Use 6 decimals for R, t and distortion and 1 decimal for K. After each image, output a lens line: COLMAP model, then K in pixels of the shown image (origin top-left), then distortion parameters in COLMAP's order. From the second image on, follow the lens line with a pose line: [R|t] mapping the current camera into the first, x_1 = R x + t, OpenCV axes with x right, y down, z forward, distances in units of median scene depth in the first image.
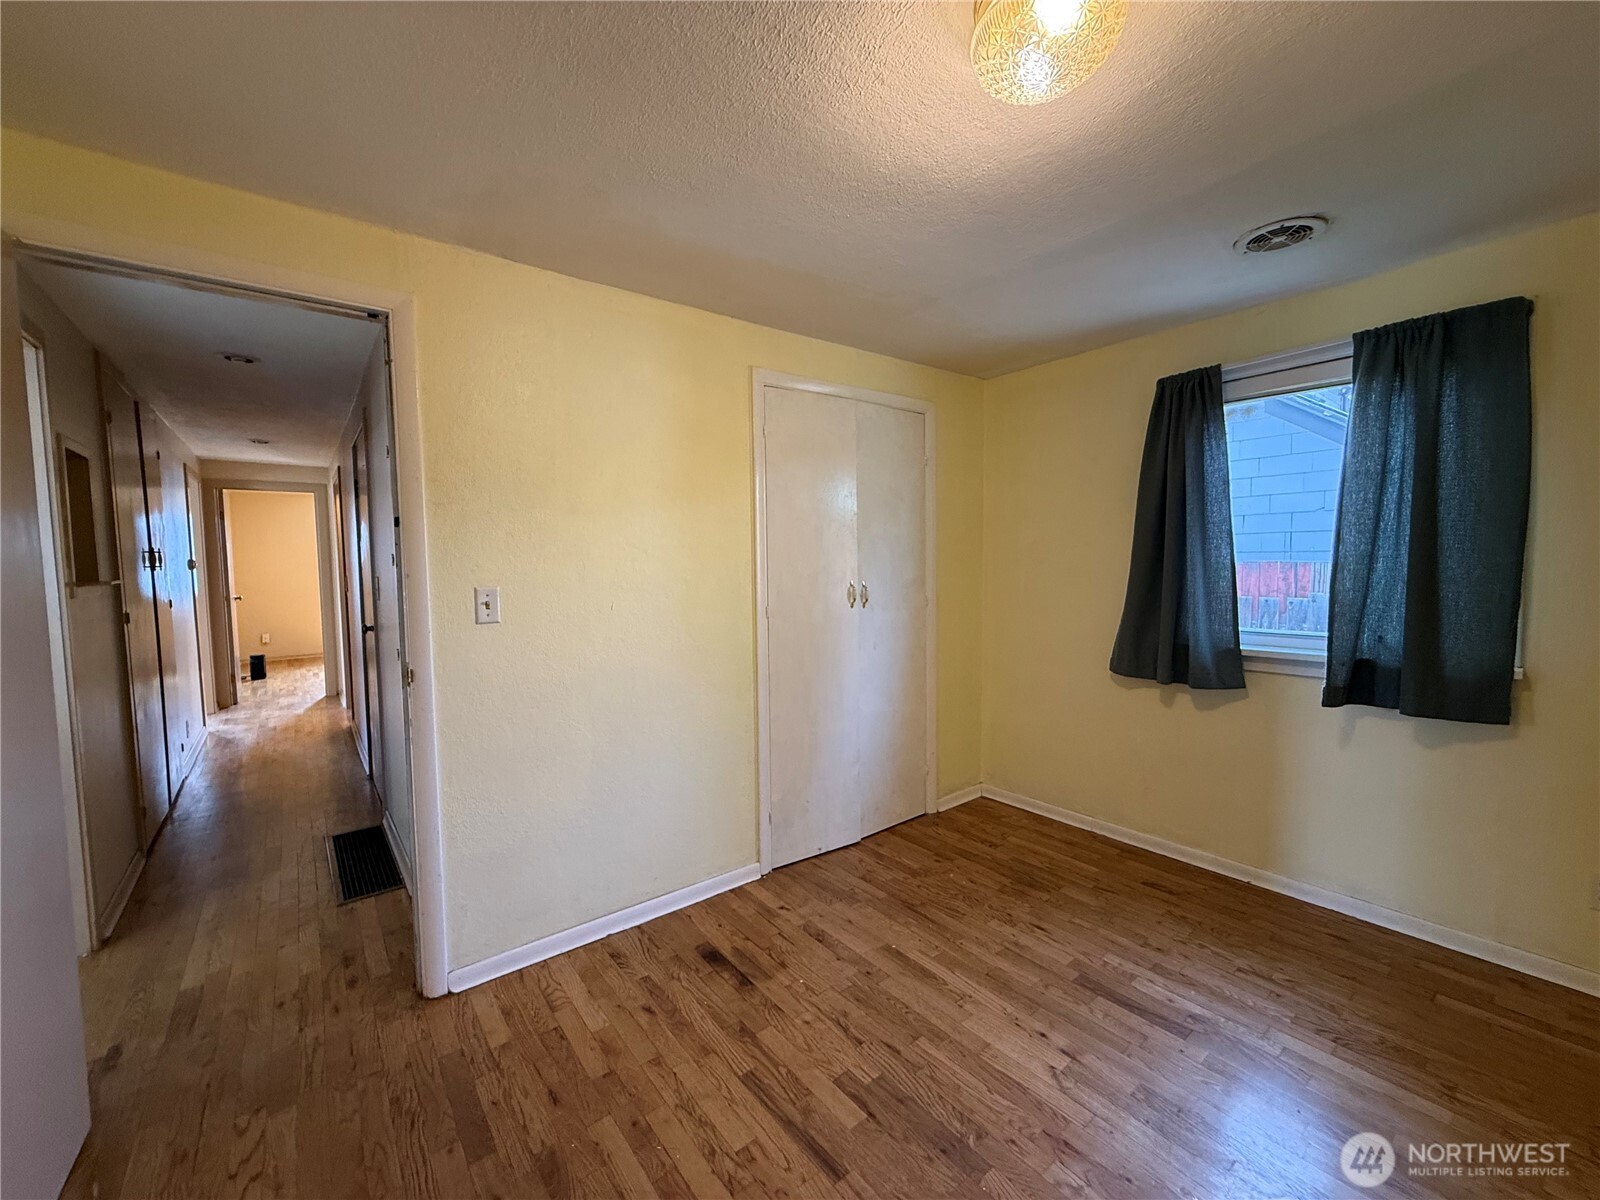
lens RADIAL K [[640.2, 0, 797.9], [0, 640.2, 593.8], [0, 0, 1]] dist [0.000150, 0.000242]
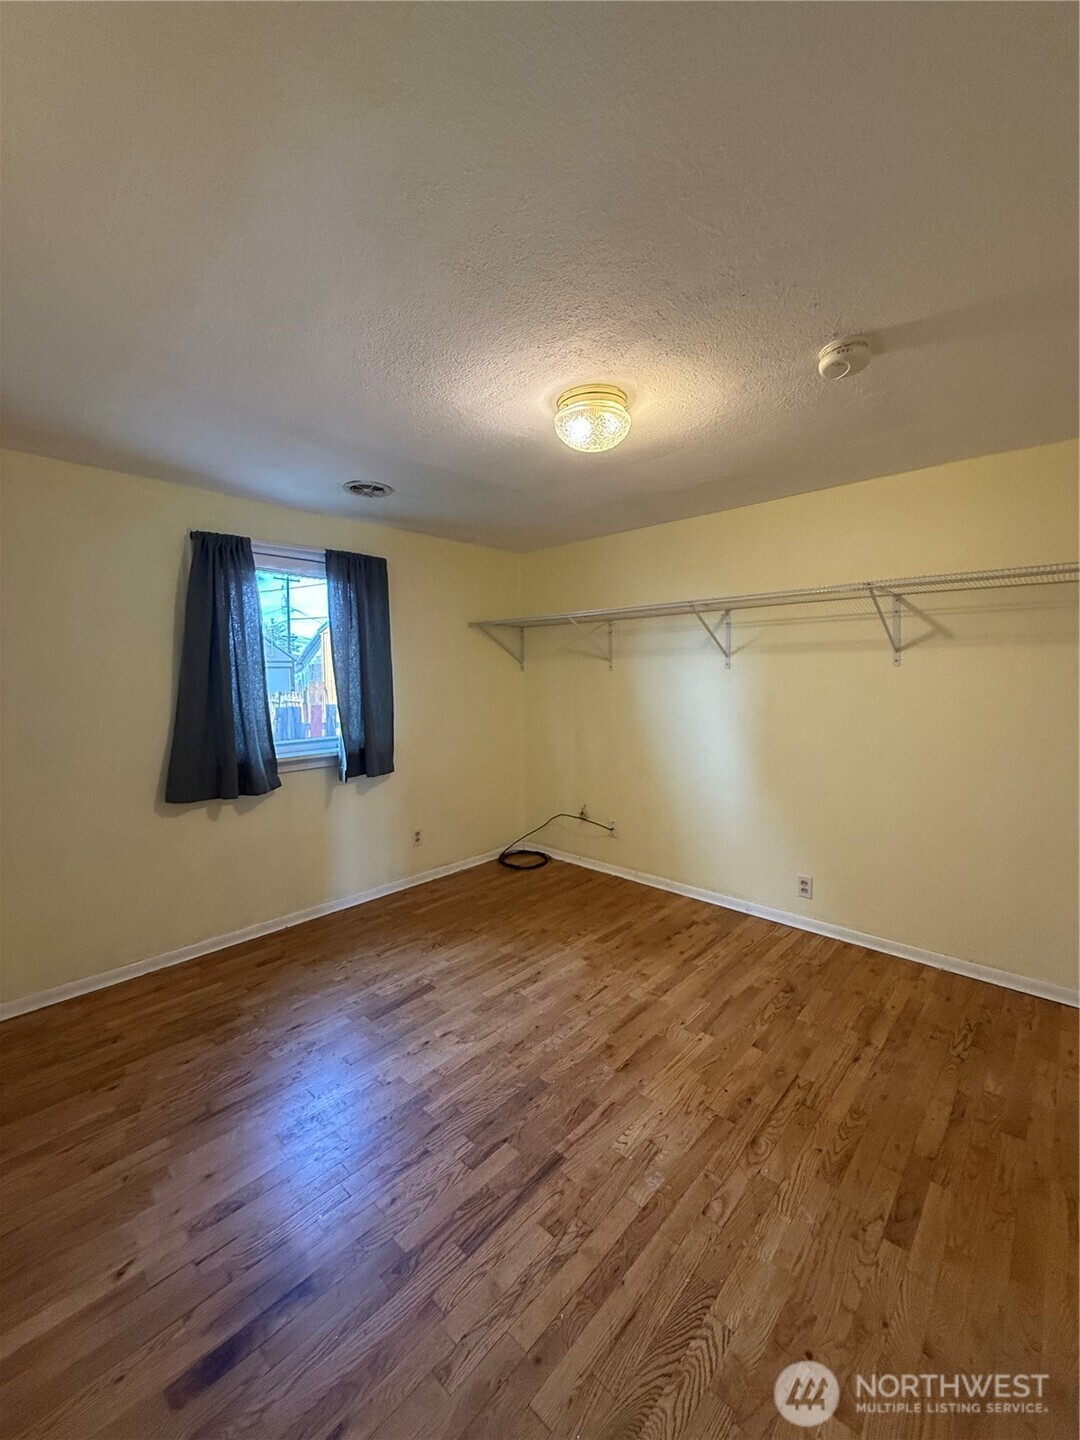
lens RADIAL K [[574.6, 0, 542.3], [0, 574.6, 714.5], [0, 0, 1]] dist [-0.001343, 0.000132]
pose [[-0.154791, -0.053071, 0.986521, -0.730834], [0.059712, 0.996228, 0.062963, -0.060007], [-0.986141, 0.068654, -0.151039, 0.795938]]
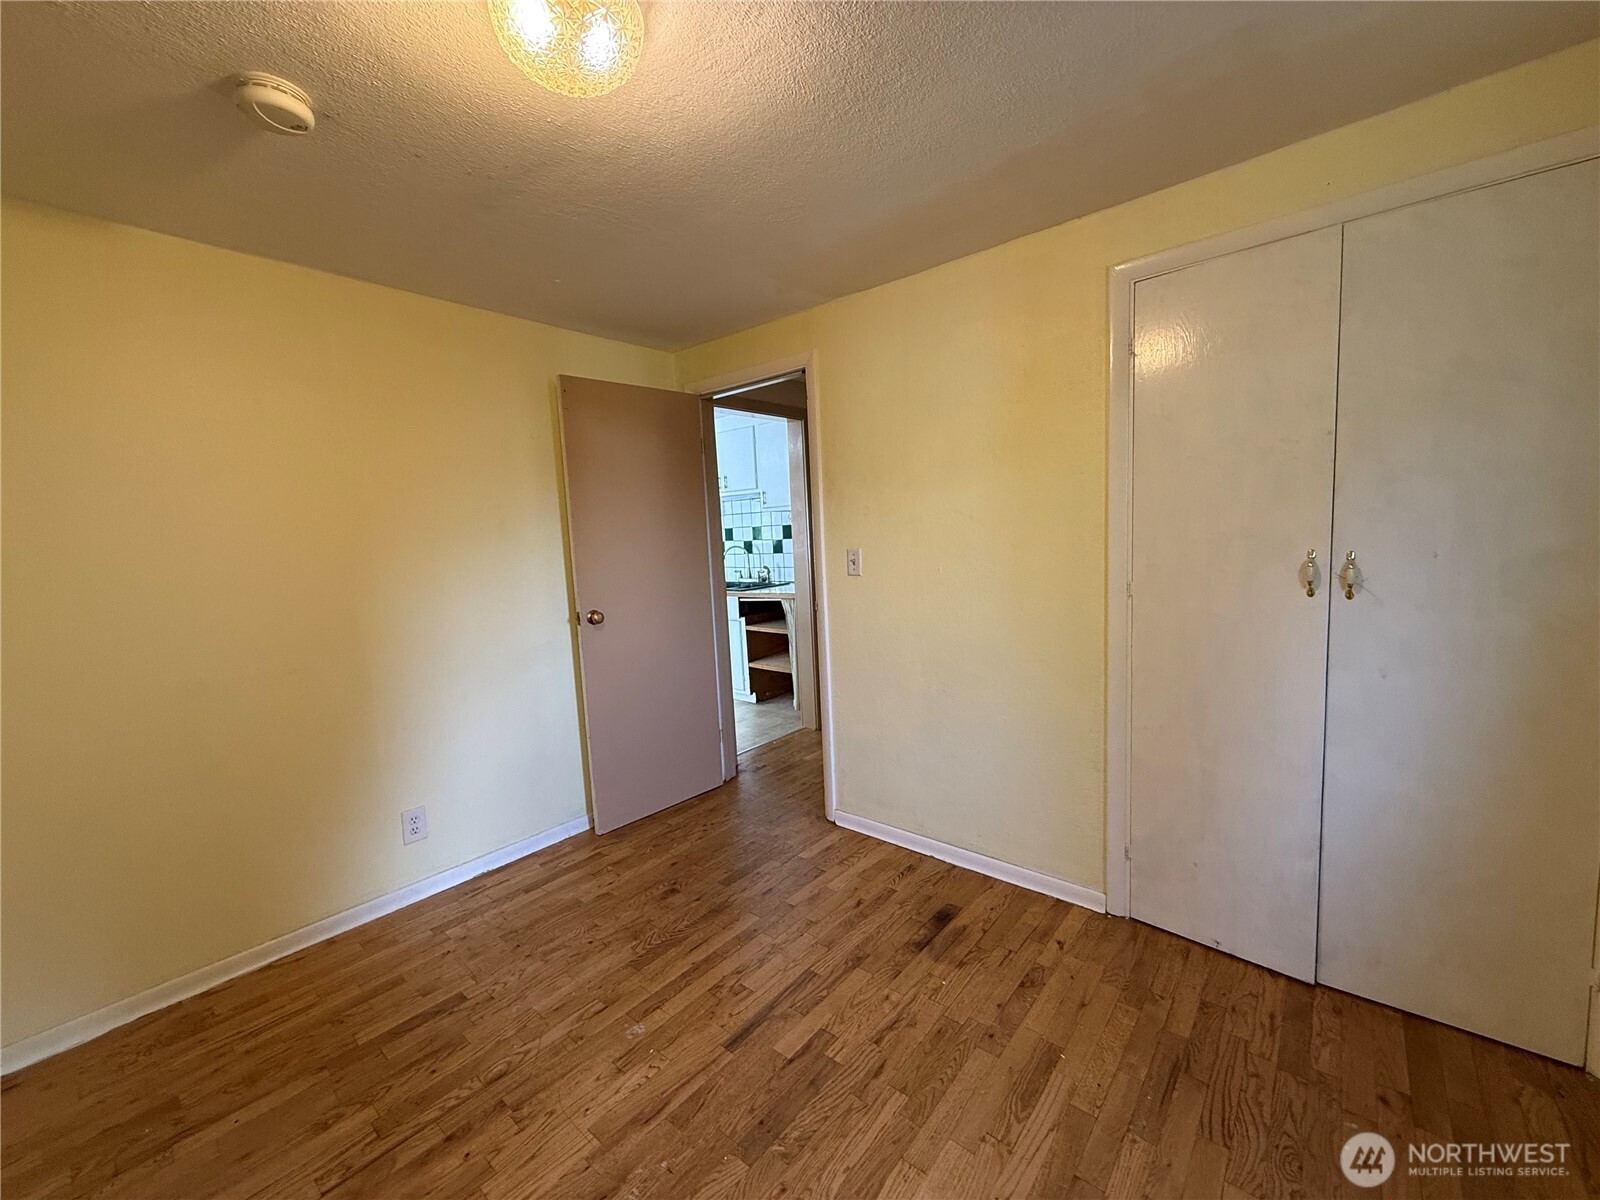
lens RADIAL K [[640.2, 0, 797.9], [0, 640.2, 593.8], [0, 0, 1]] dist [0.000150, 0.000242]
pose [[0.200363, 0.098491, -0.974758, 0.824142], [-0.009442, 0.995082, 0.098604, -0.048953], [0.979676, -0.010553, 0.200308, 0.616896]]
